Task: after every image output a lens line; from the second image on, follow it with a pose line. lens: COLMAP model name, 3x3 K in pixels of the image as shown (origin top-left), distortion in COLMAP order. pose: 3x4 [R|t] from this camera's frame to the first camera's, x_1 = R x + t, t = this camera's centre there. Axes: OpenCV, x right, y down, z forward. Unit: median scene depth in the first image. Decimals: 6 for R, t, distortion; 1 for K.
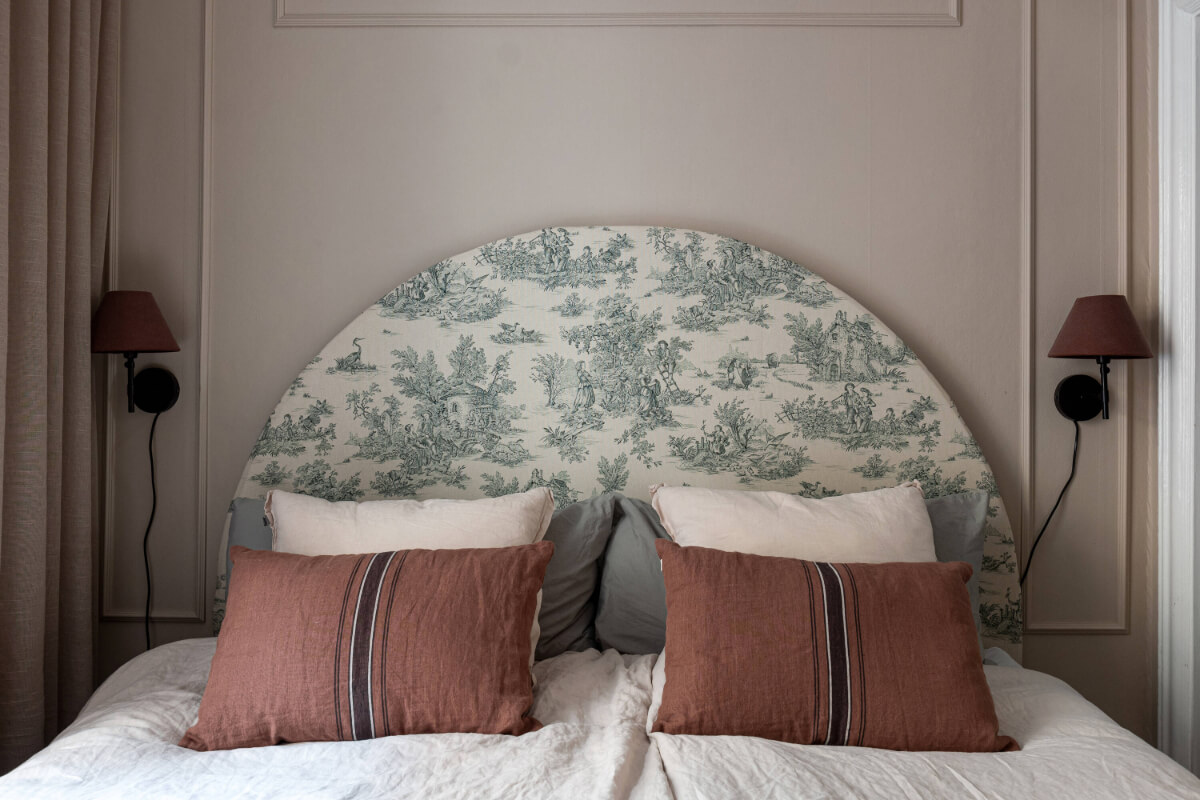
lens RADIAL K [[1017.4, 0, 600.4], [0, 1017.4, 381.3], [0, 0, 1]] dist [0.000890, -0.004709]
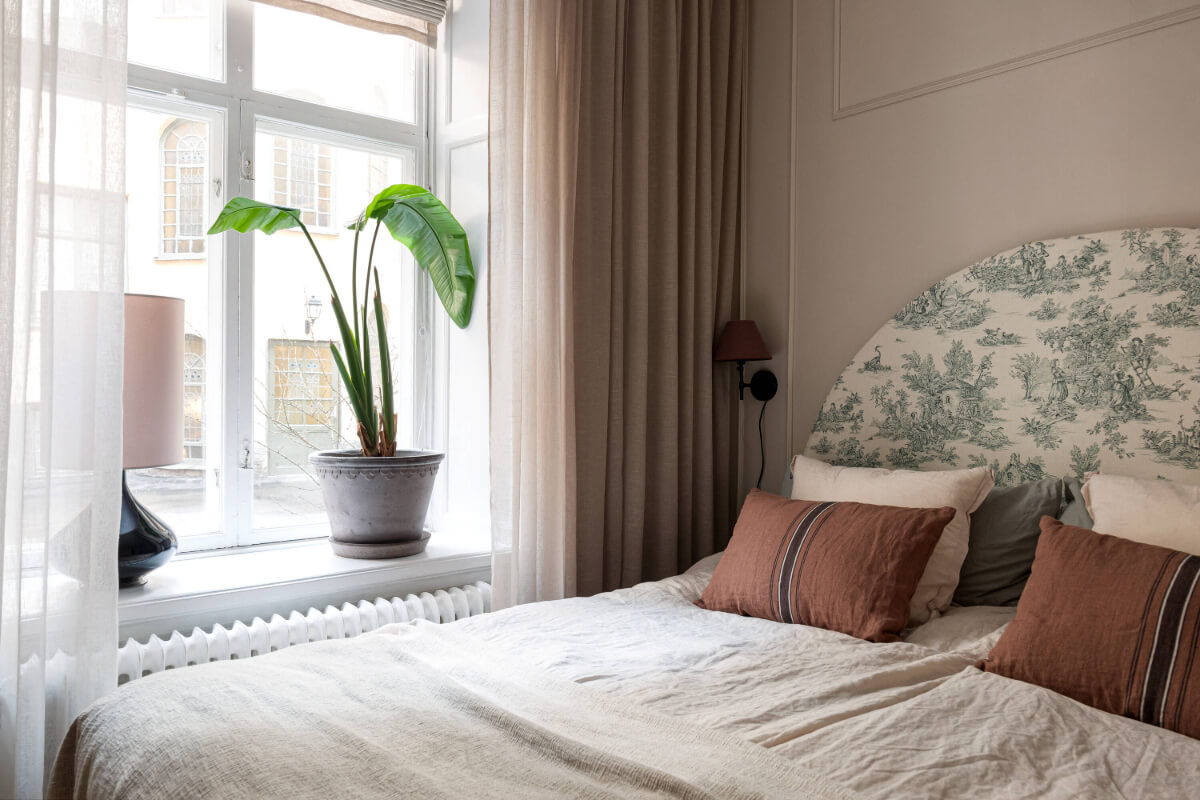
lens RADIAL K [[901.4, 0, 598.2], [0, 901.4, 396.2], [0, 0, 1]] dist [0.004966, -0.007343]
pose [[0.624493, 0.008365, -0.780986, 0.445727], [0.004696, 0.999884, 0.014465, 0.004038], [0.781016, -0.012701, 0.624382, -0.011594]]
